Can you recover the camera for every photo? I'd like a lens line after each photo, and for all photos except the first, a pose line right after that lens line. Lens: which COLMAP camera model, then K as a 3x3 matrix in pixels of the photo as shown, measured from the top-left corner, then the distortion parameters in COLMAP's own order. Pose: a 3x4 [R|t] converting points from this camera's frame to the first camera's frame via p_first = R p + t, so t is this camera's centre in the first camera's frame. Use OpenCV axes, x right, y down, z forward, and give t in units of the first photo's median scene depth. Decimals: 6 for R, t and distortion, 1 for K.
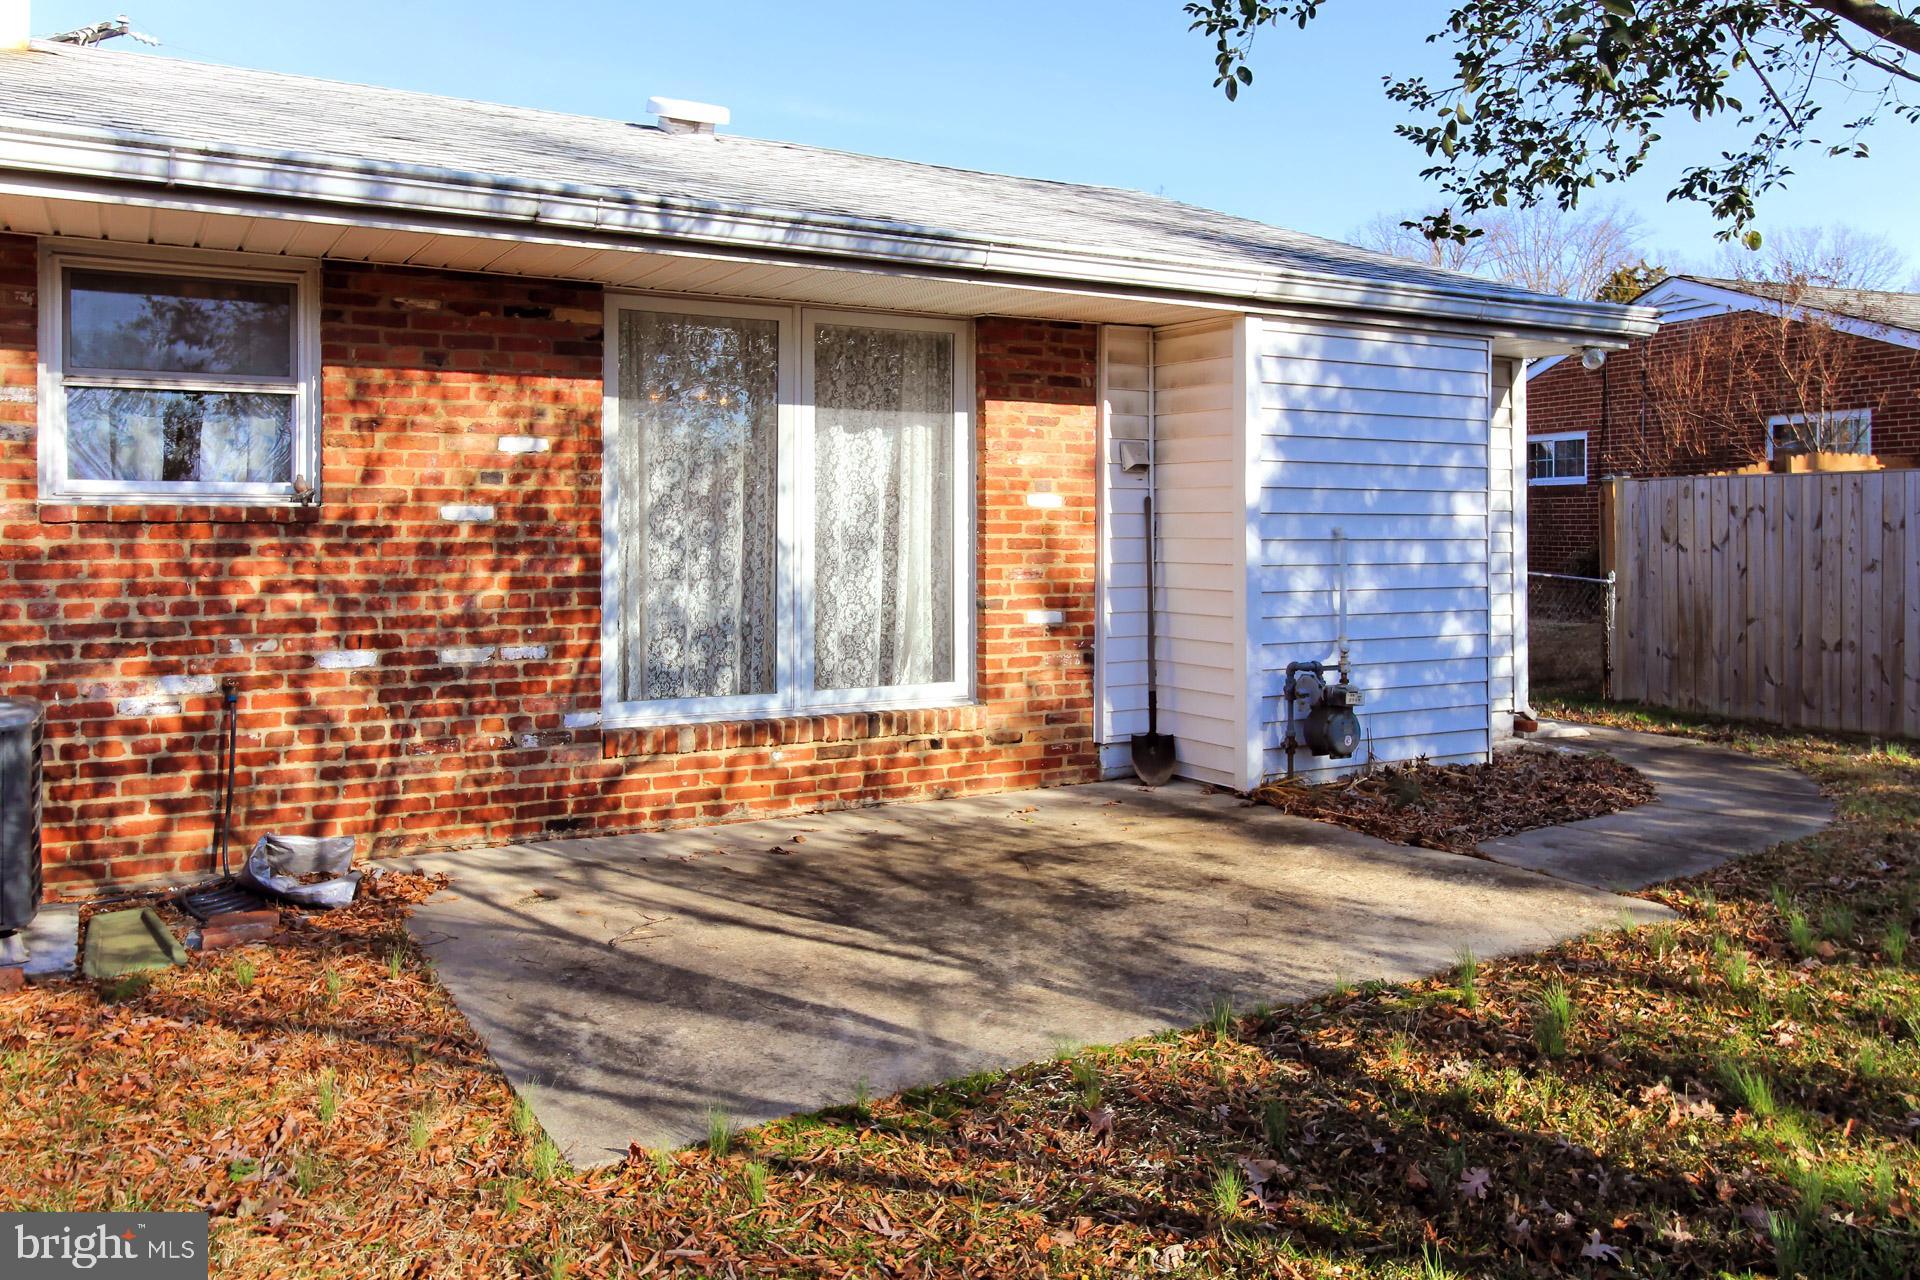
lens RADIAL K [[1587.0, 0, 955.8], [0, 1587.0, 531.1], [0, 0, 1]] dist [0.009776, 0.005451]
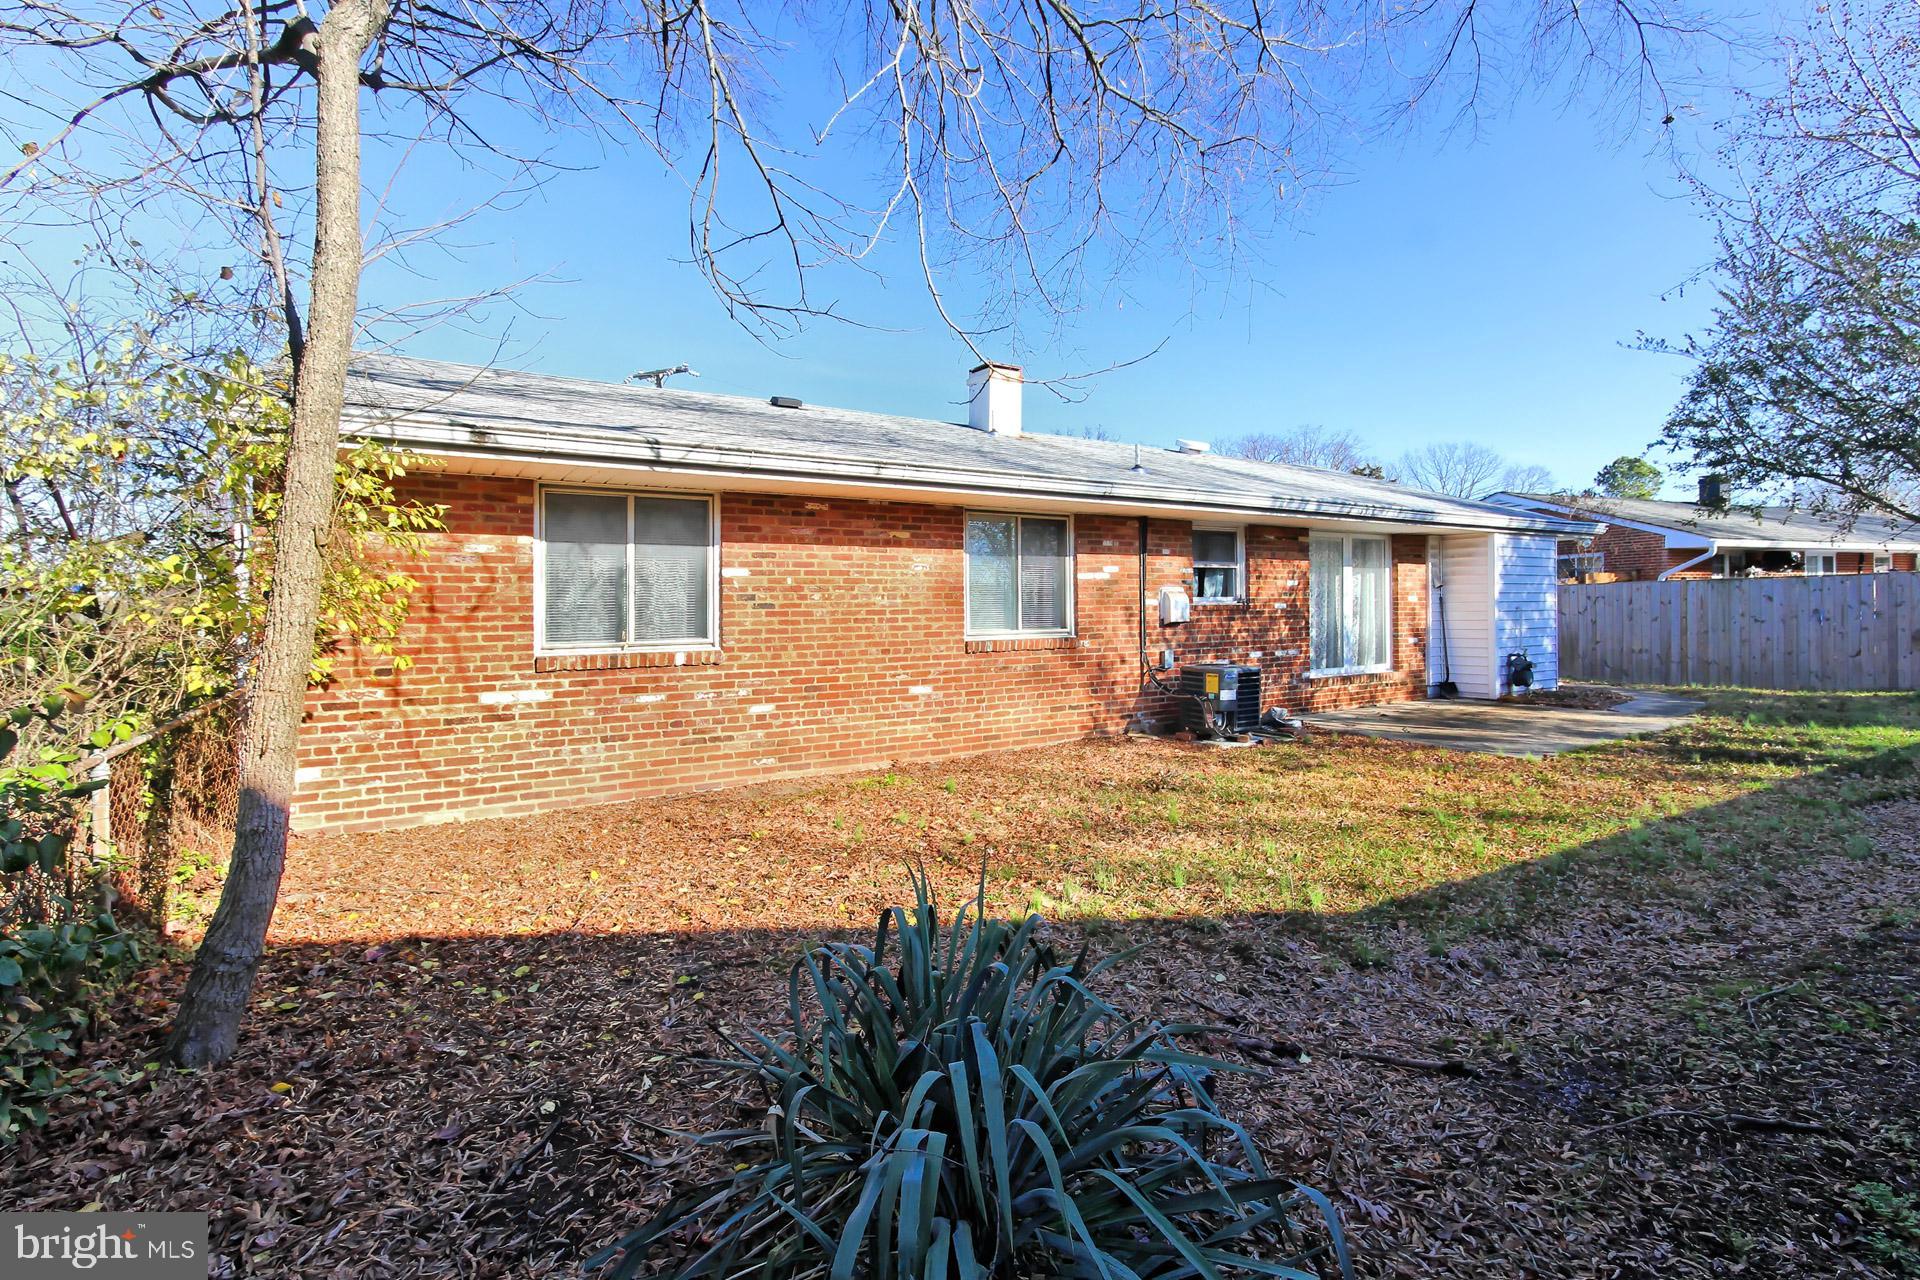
lens RADIAL K [[898.8, 0, 960.0], [0, 898.8, 640.0], [0, 0, 1]] dist [-0.000391, 0.000296]
pose [[0.999373, -0.019773, 0.029385, -0.844524], [0.019073, 0.999532, 0.023932, 0.000498], [-0.029844, -0.023356, 0.999282, -0.604723]]
